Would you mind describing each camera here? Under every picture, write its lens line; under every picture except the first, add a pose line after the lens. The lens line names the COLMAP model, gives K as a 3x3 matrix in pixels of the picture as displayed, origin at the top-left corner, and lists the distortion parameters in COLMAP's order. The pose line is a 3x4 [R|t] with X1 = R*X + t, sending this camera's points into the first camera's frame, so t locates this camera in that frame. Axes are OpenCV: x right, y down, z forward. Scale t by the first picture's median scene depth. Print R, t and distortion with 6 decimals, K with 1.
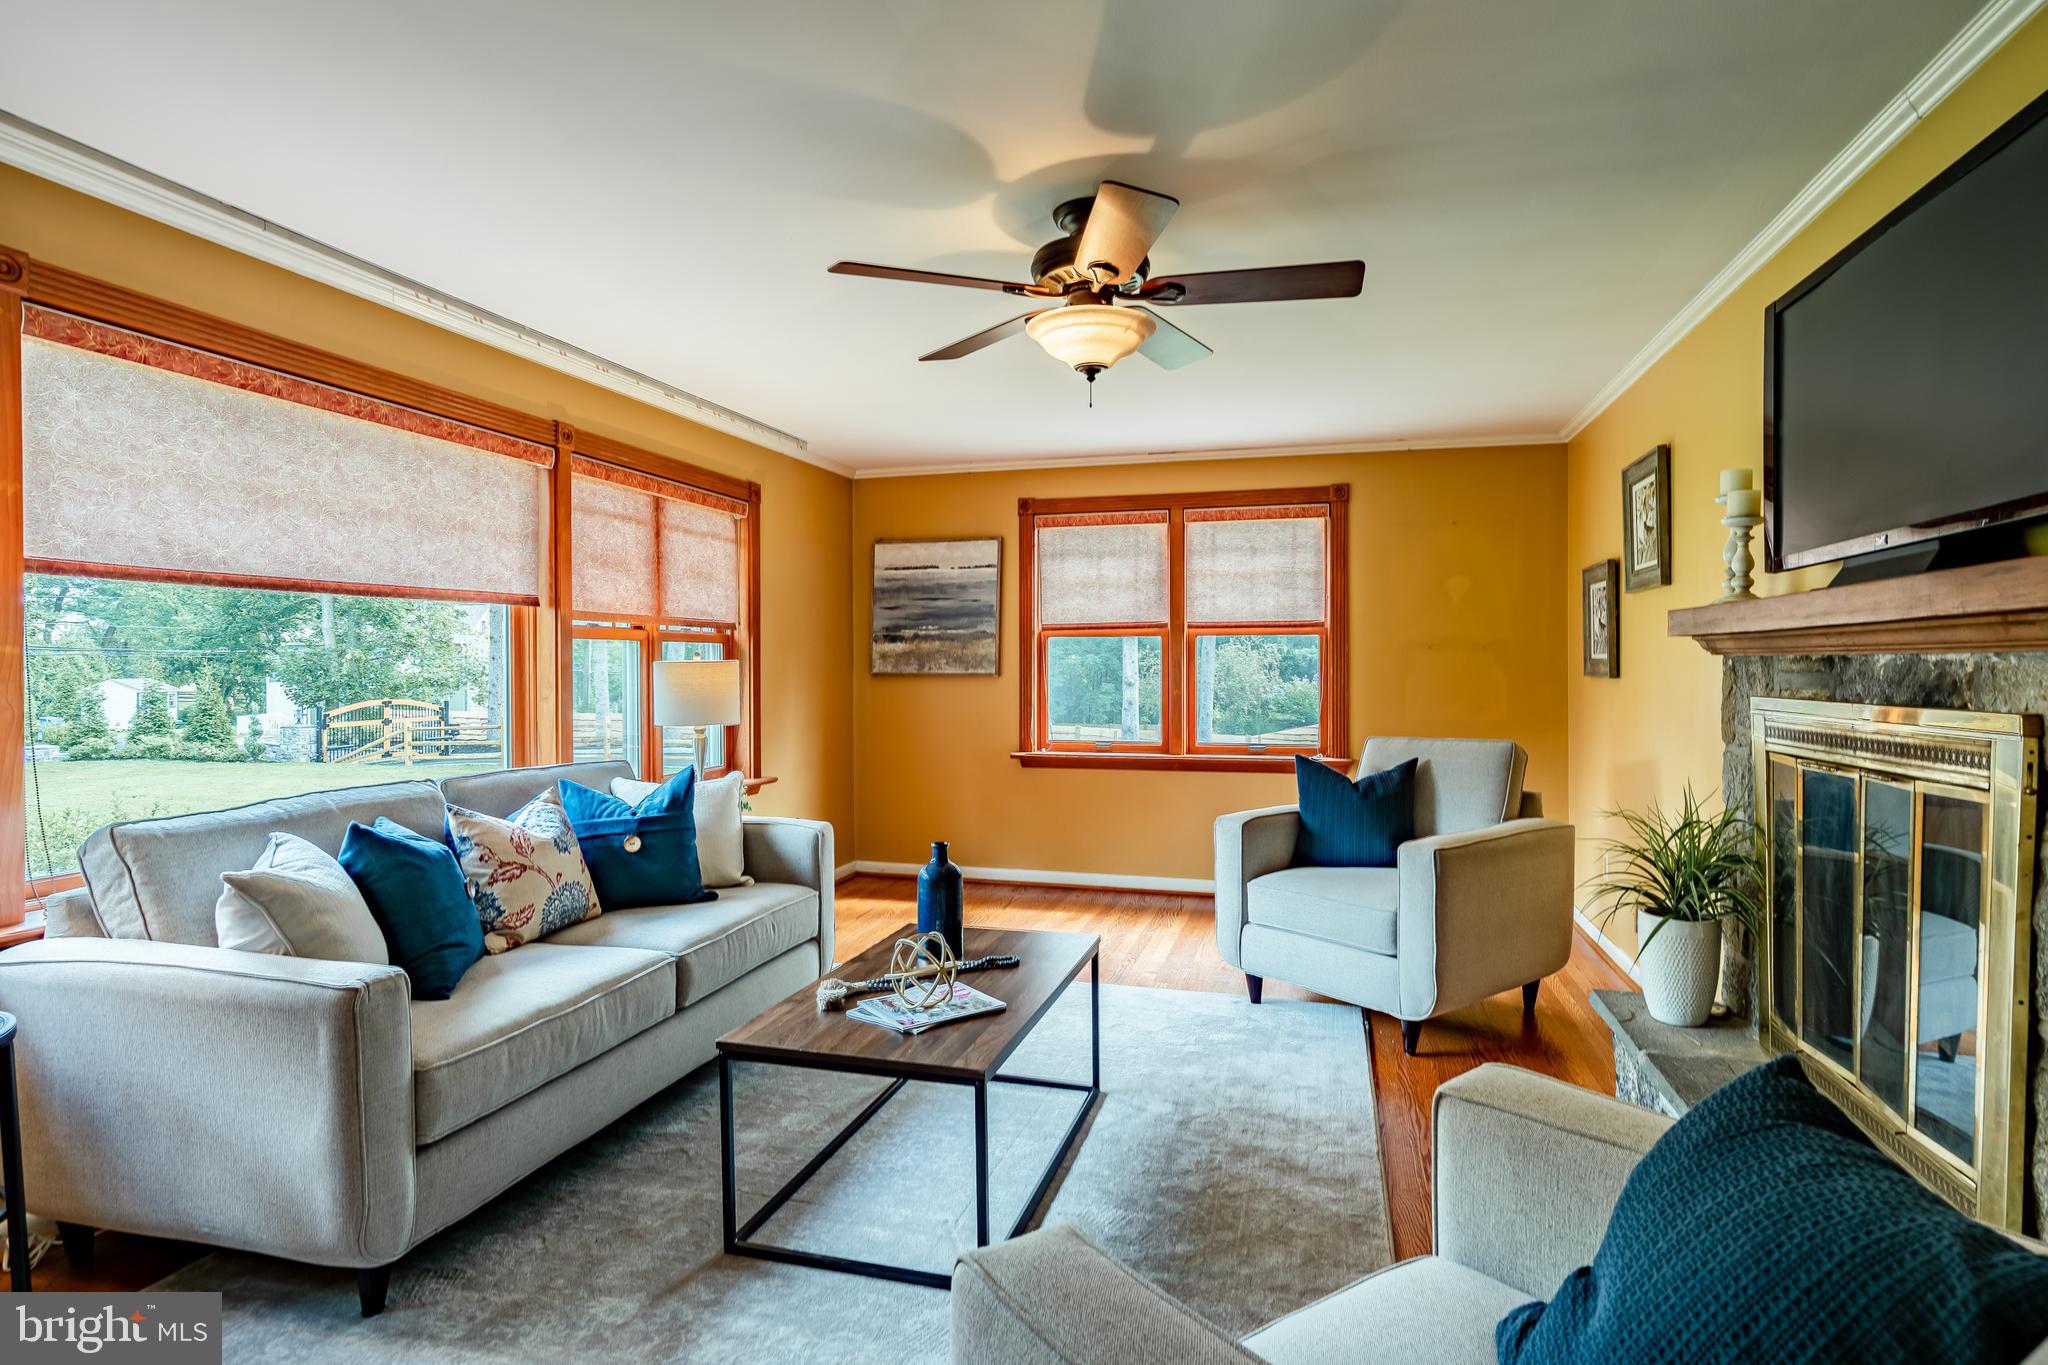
lens RADIAL K [[1068.6, 0, 1034.4], [0, 1068.6, 670.1], [0, 0, 1]] dist [0.002994, 0.001628]
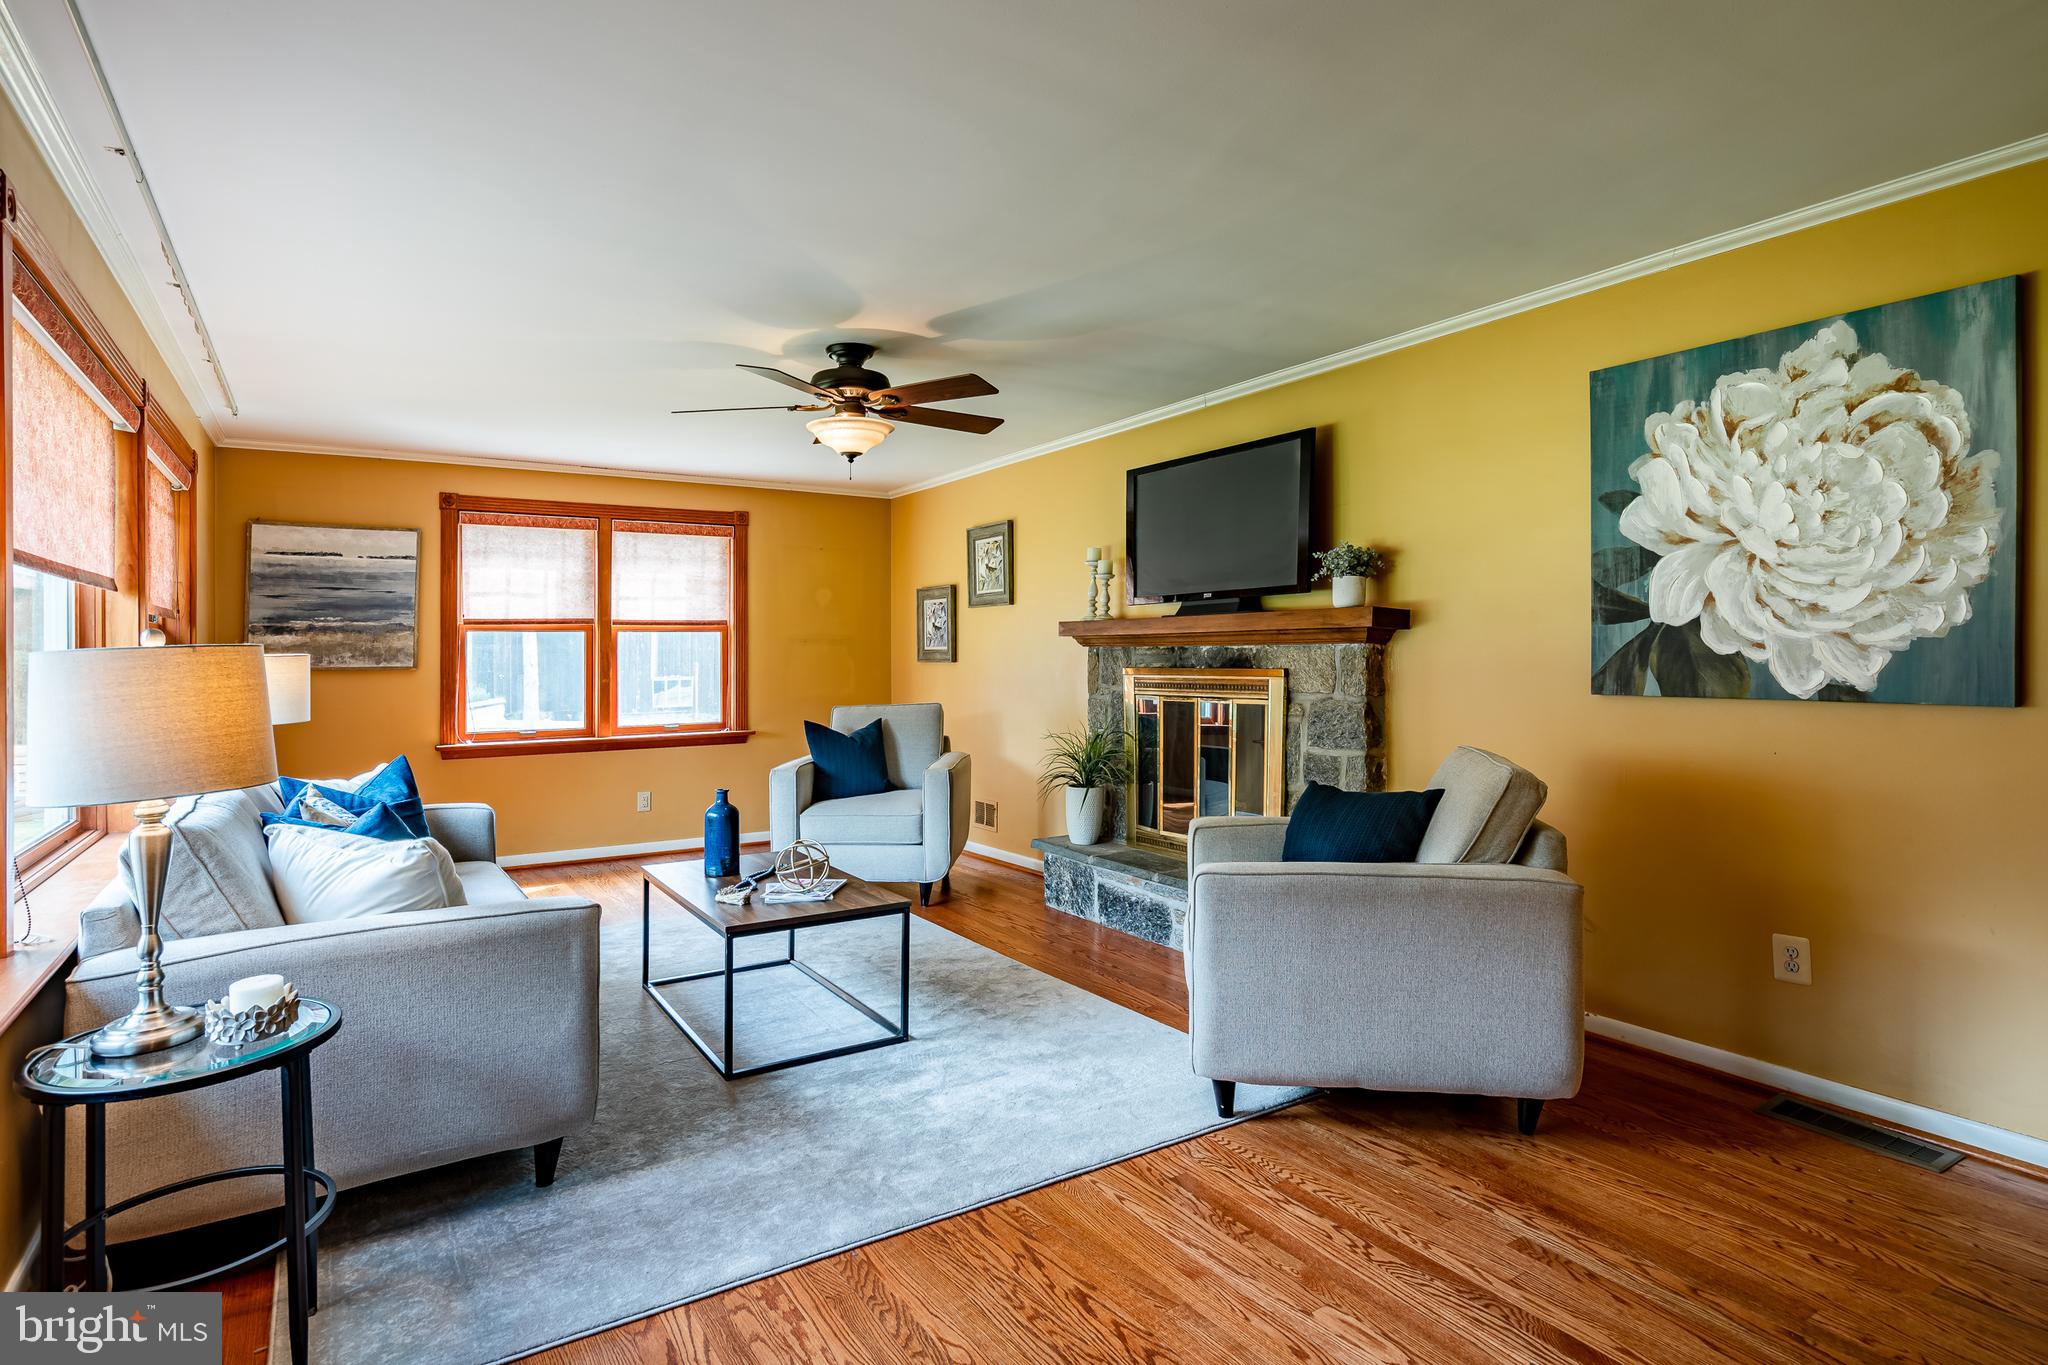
lens RADIAL K [[1068.6, 0, 1003.8], [0, 1068.6, 672.8], [0, 0, 1]] dist [0.002994, 0.001628]
pose [[0.678506, -0.017400, 0.734389, -0.406111], [0.011905, 0.999849, 0.012690, 0.002752], [-0.734498, 0.000132, 0.678610, -0.074440]]
